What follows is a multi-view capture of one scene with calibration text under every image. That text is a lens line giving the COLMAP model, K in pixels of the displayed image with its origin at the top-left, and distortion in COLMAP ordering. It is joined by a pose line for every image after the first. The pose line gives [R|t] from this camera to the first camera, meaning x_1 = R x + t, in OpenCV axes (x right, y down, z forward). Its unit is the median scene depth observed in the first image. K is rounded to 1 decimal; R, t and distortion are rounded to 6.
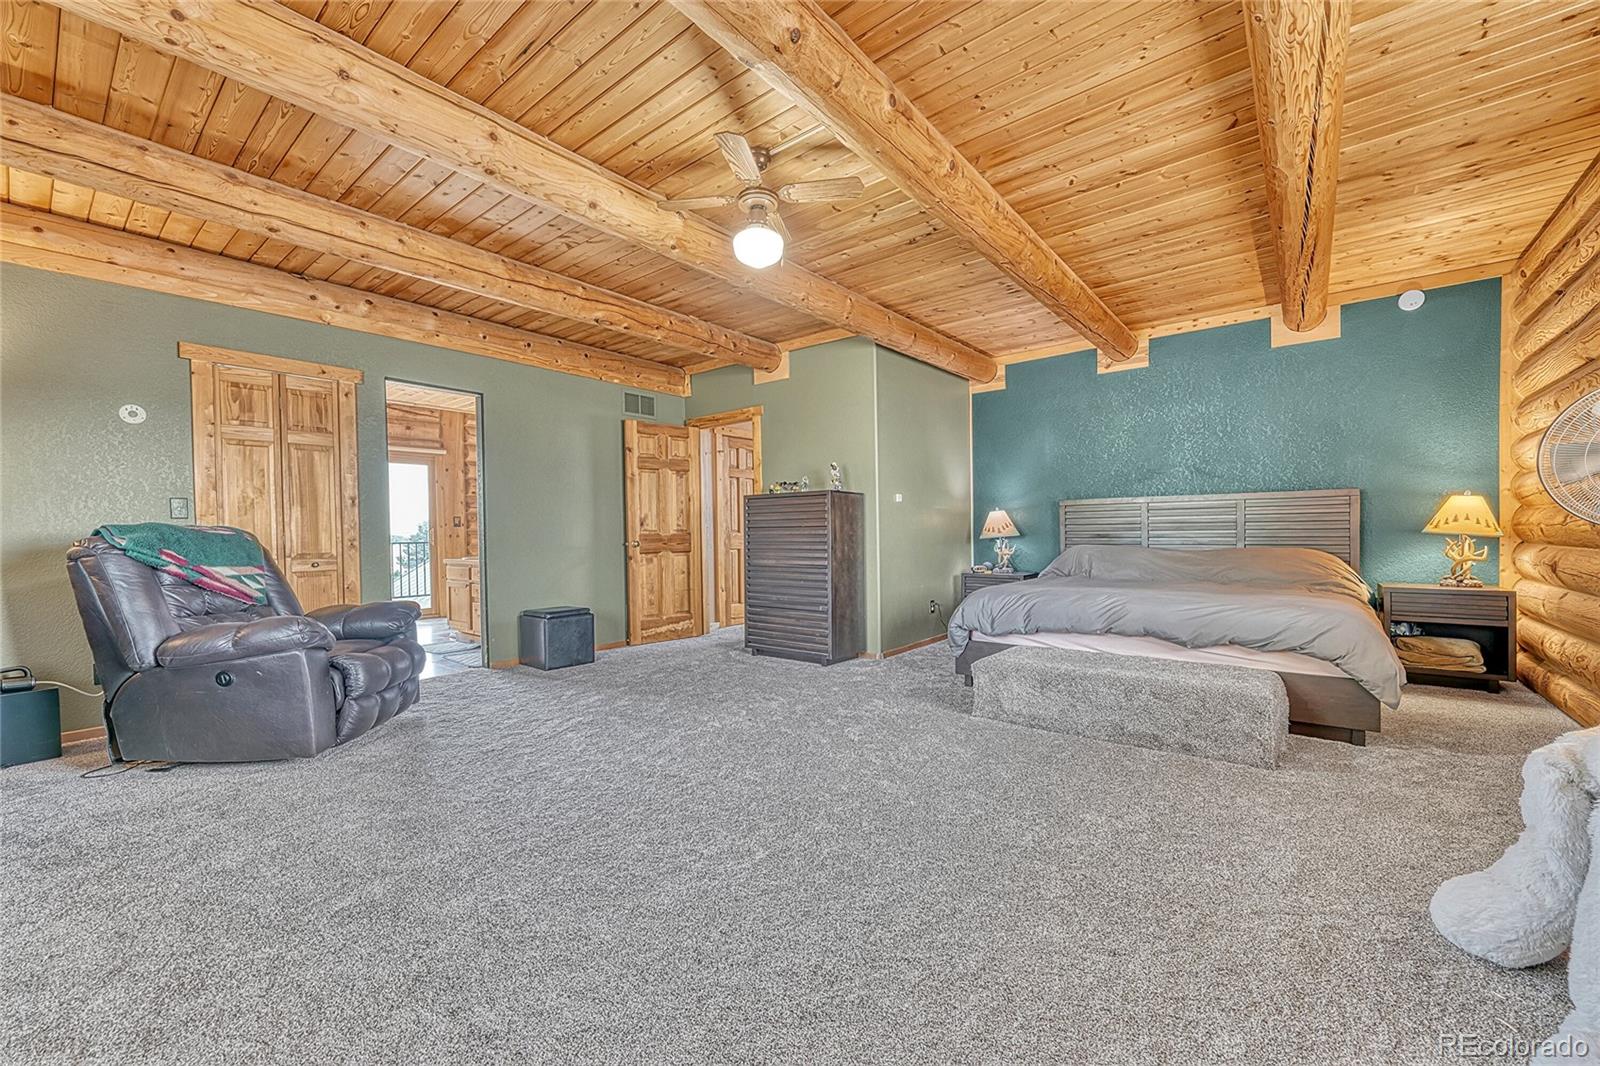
lens RADIAL K [[628.7, 0, 794.4], [0, 628.7, 537.6], [0, 0, 1]] dist [-0.006525, 0.000134]
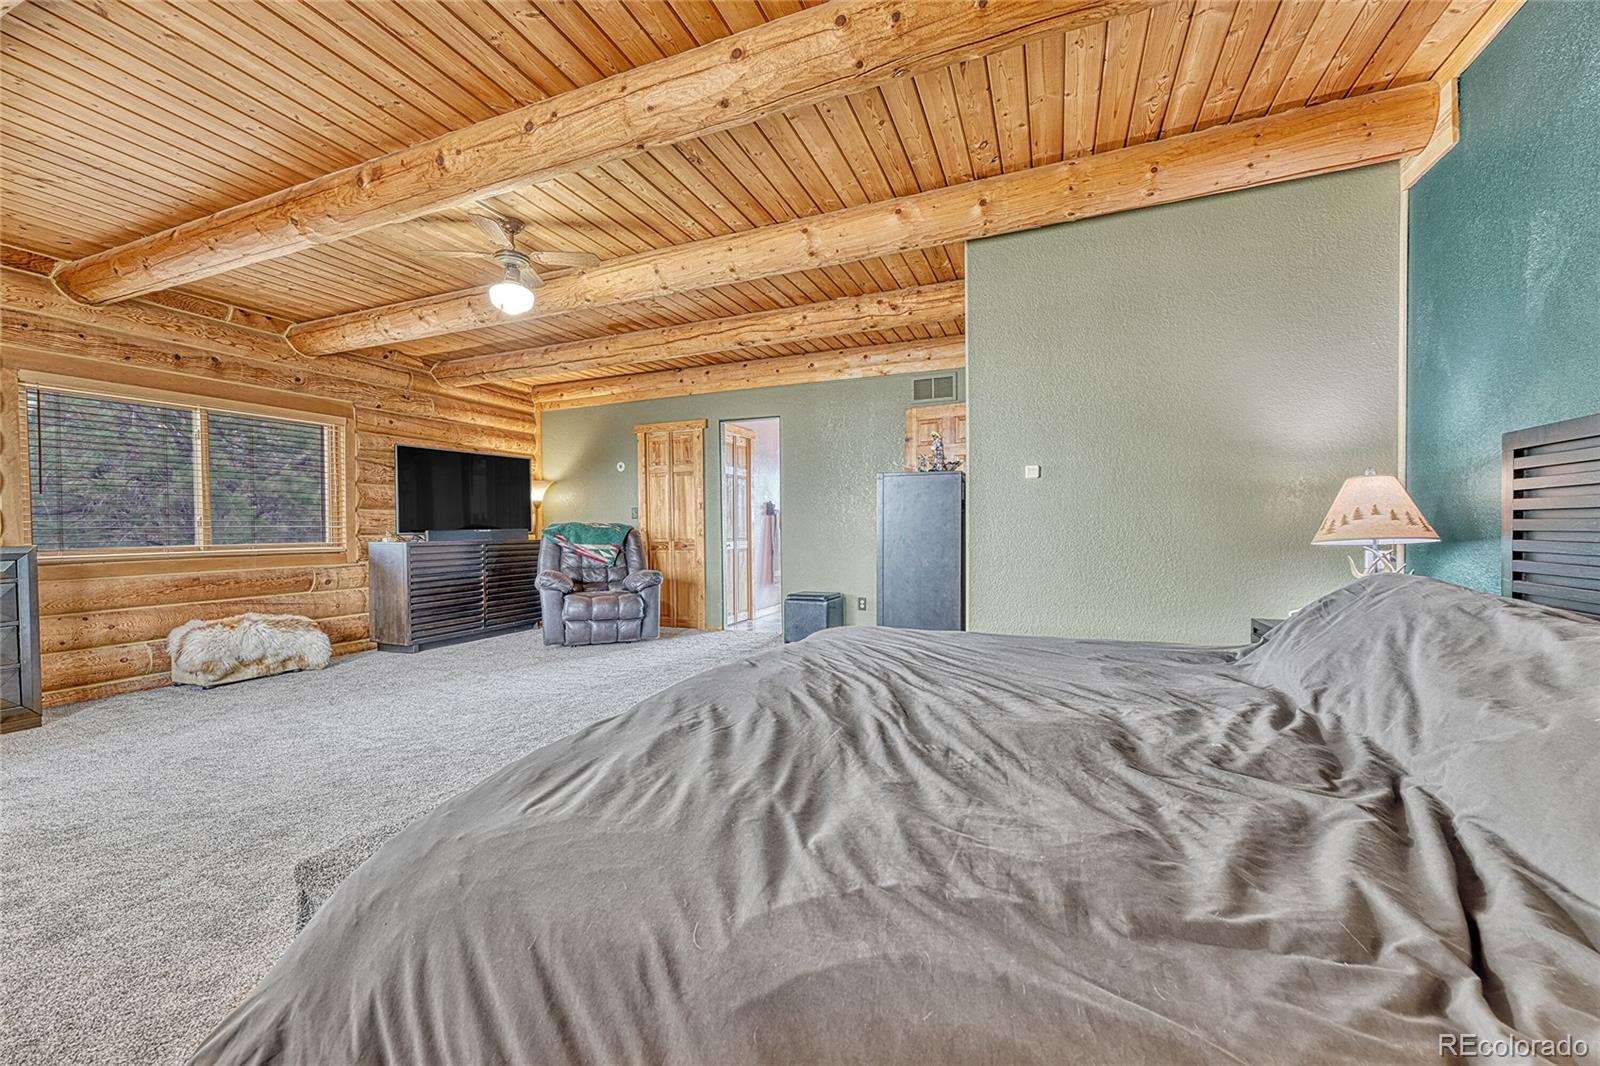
lens RADIAL K [[628.7, 0, 798.2], [0, 628.7, 530.1], [0, 0, 1]] dist [-0.006525, 0.000134]
pose [[0.300843, 0.012079, -0.953597, 0.752321], [-0.005230, 0.999926, 0.011016, -0.015146], [0.953659, 0.001673, 0.300883, 0.686999]]
